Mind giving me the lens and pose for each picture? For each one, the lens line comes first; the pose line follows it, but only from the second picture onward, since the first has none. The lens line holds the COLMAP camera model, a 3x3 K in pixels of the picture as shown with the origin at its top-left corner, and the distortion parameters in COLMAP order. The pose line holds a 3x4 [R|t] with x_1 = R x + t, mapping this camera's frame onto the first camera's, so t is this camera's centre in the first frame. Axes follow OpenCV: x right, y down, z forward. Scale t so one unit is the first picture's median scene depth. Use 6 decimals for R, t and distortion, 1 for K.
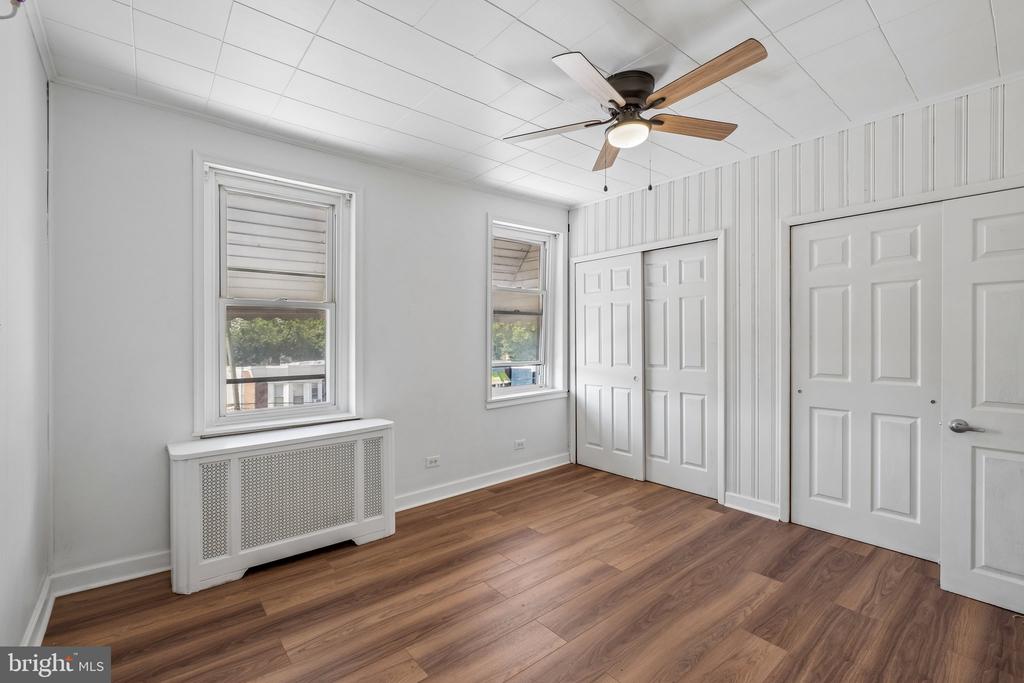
lens RADIAL K [[451.2, 0, 506.3], [0, 451.2, 342.5], [0, 0, 1]] dist [-0.003022, 0.000424]
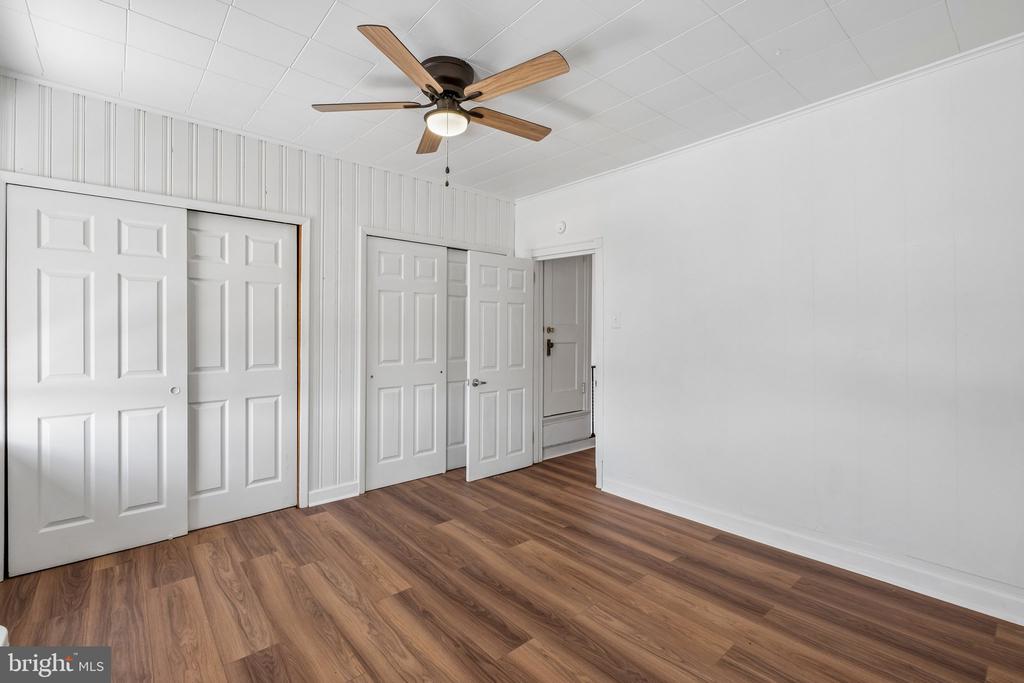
lens RADIAL K [[451.2, 0, 508.1], [0, 451.2, 333.4], [0, 0, 1]] dist [-0.003022, 0.000424]
pose [[-0.013125, -0.003795, 0.999907, -0.458364], [0.009658, 0.999946, 0.003922, -0.005109], [-0.999867, 0.009708, -0.013087, 0.568936]]
